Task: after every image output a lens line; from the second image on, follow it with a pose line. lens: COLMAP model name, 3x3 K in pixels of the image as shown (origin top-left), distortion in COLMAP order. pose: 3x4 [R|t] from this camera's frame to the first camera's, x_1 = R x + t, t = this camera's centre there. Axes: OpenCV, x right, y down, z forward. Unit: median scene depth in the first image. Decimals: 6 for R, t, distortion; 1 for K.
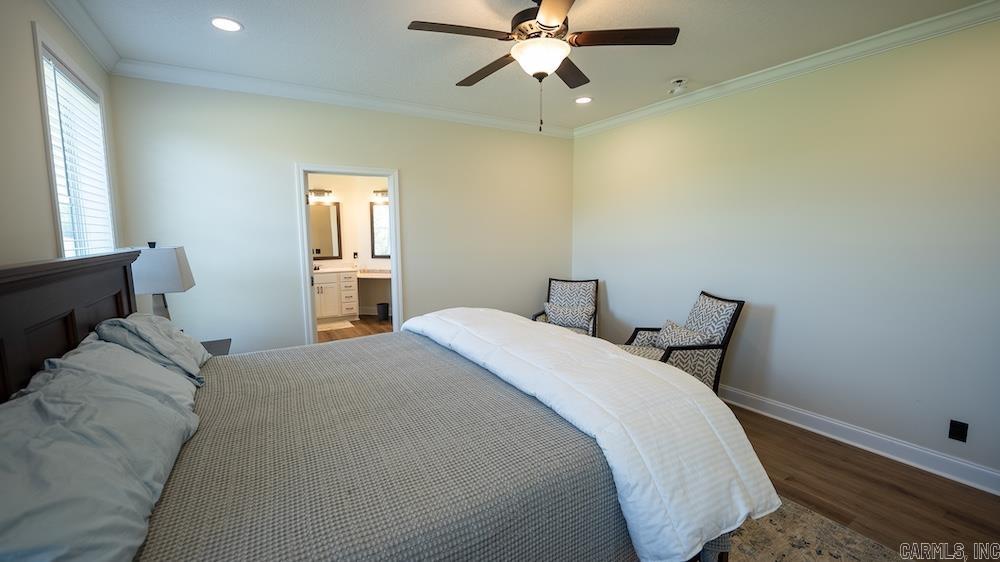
lens RADIAL K [[410.3, 0, 499.7], [0, 410.3, 281.0], [0, 0, 1]] dist [-0.000581, -0.000014]
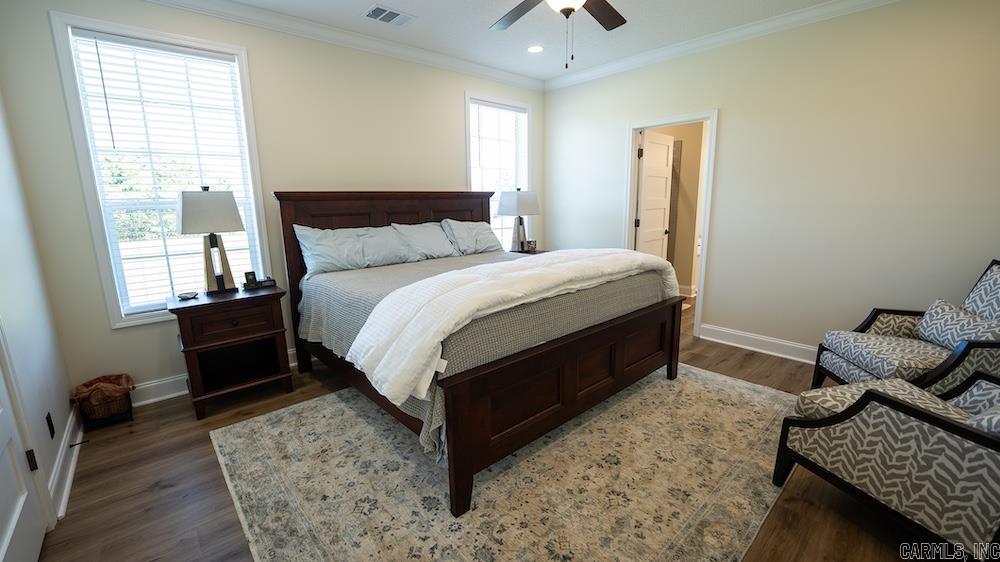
lens RADIAL K [[410.3, 0, 499.7], [0, 410.3, 279.1], [0, 0, 1]] dist [-0.000581, -0.000014]
pose [[0.175056, 0.199519, -0.964130, 0.780272], [-0.094319, 0.978146, 0.185294, -0.020756], [0.980030, 0.058499, 0.190049, 0.459310]]
